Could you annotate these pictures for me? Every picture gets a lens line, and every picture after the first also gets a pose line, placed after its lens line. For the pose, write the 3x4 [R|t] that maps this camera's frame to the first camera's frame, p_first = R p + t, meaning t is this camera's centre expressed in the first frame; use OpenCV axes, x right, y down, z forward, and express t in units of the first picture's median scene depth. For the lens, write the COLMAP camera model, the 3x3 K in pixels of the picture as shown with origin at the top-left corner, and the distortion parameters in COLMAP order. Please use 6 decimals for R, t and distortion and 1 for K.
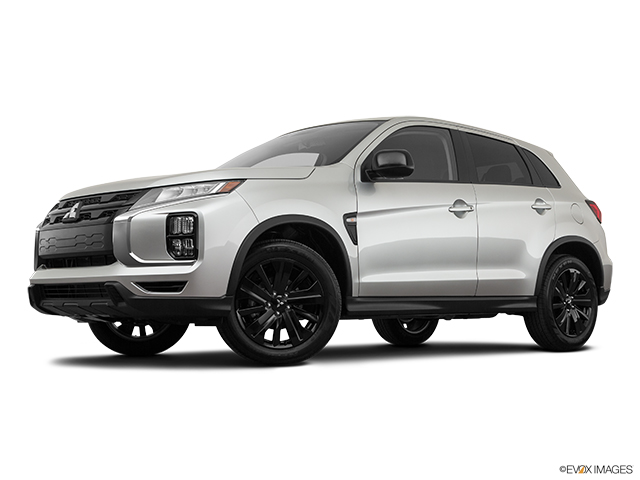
lens RADIAL K [[958.1, 0, 319.3], [0, 958.1, 243.1], [0, 0, 1]] dist [0.033525, 0.000000]
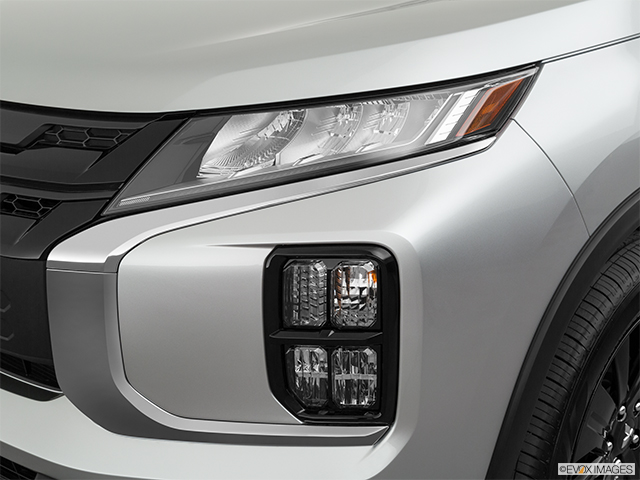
lens RADIAL K [[969.3, 0, 321.0], [0, 969.3, 240.0], [0, 0, 1]] dist [0.050525, 0.000000]
pose [[0.998039, -0.016537, 0.060367, -0.145779], [-0.007299, 0.927139, 0.374647, -0.114467], [-0.062164, -0.374353, 0.925200, 0.703800]]
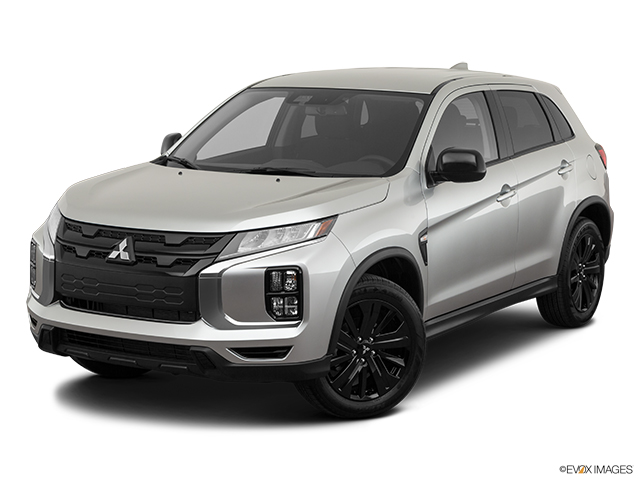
lens RADIAL K [[1429.7, 0, 313.8], [0, 1429.7, 241.5], [0, 0, 1]] dist [-0.009668, 0.000000]
pose [[0.961360, -0.031332, 0.273504, -0.425363], [-0.023898, 0.980253, 0.196298, -0.279205], [-0.274253, -0.195250, 0.941628, -0.193167]]
